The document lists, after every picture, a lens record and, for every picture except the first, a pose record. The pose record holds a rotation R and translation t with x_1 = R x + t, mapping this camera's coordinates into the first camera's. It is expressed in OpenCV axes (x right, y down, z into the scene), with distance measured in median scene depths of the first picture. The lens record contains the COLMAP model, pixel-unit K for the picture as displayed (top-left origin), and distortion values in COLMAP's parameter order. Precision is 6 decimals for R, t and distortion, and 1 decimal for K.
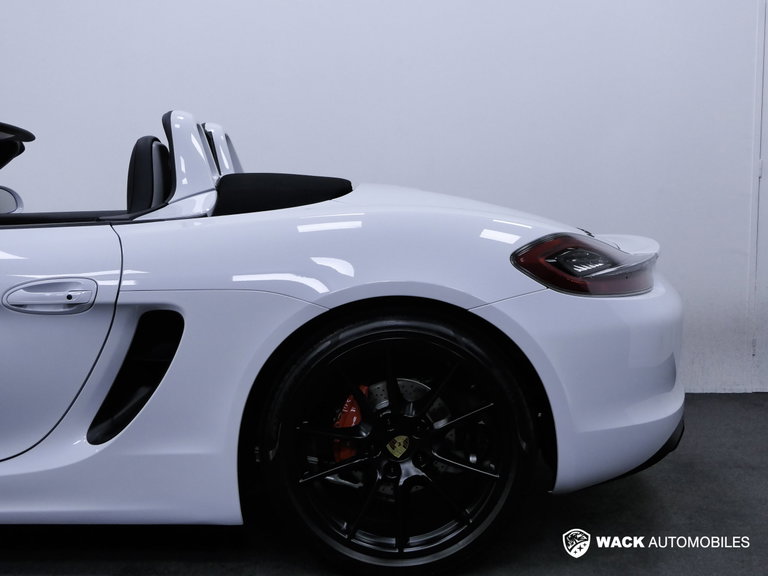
lens RADIAL K [[1004.4, 0, 385.4], [0, 1004.4, 281.3], [0, 0, 1]] dist [-0.044360, 0.000000]
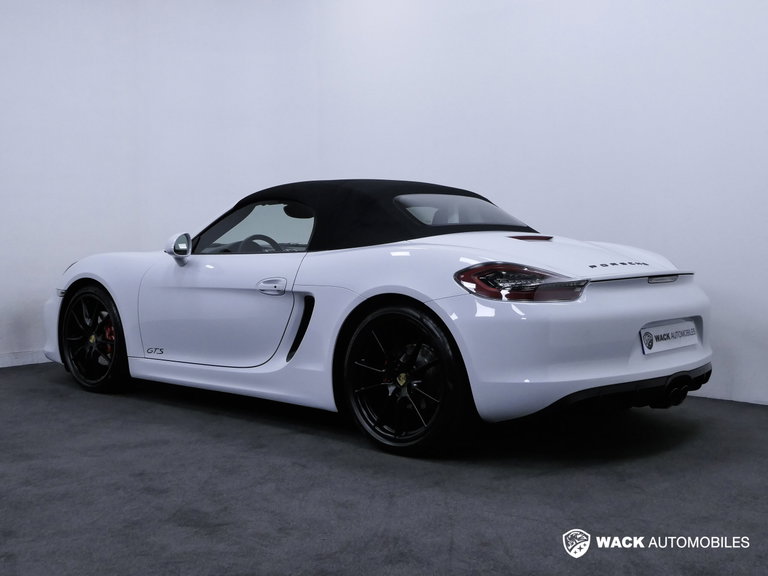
lens RADIAL K [[1162.1, 0, 381.4], [0, 1162.1, 286.2], [0, 0, 1]] dist [-0.175261, 0.000000]
pose [[0.691901, 0.040449, -0.720858, 1.480419], [-0.066133, 0.997783, -0.007489, 0.017504], [0.718957, 0.052854, 0.693042, -0.465776]]
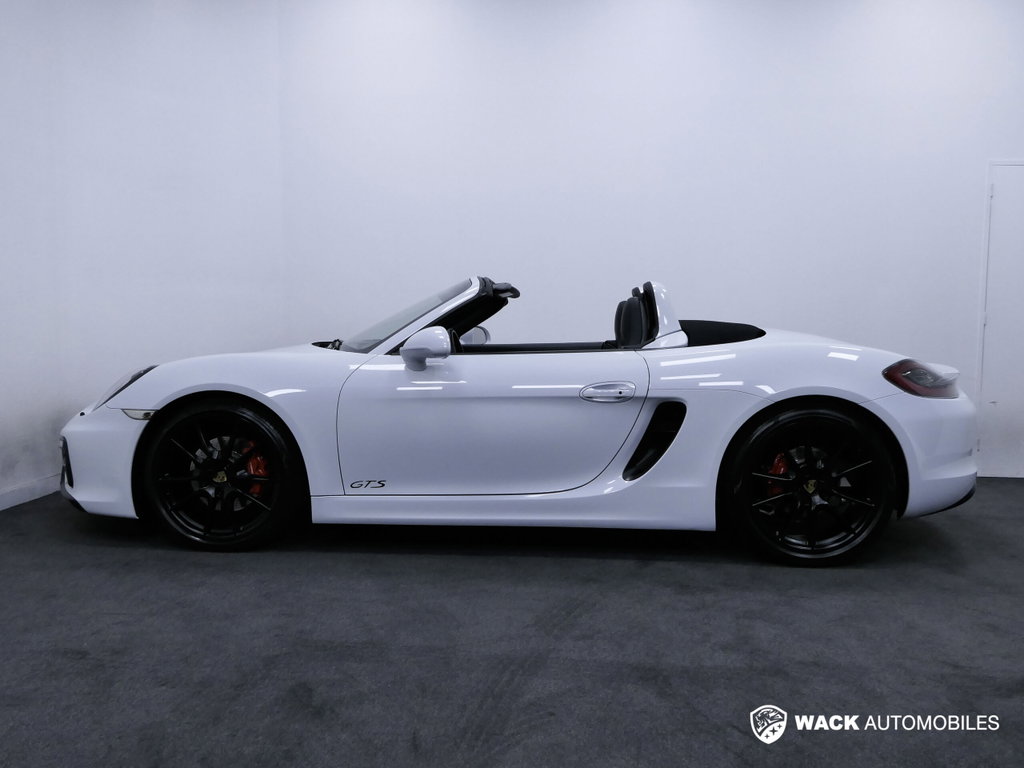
lens RADIAL K [[825.8, 0, 502.9], [0, 825.8, 397.2], [0, 0, 1]] dist [-0.004442, -0.037007]
pose [[0.996377, 0.016239, -0.083480, -0.383688], [-0.017090, 0.999809, -0.009490, 0.038797], [0.083310, 0.010883, 0.996464, -0.406470]]
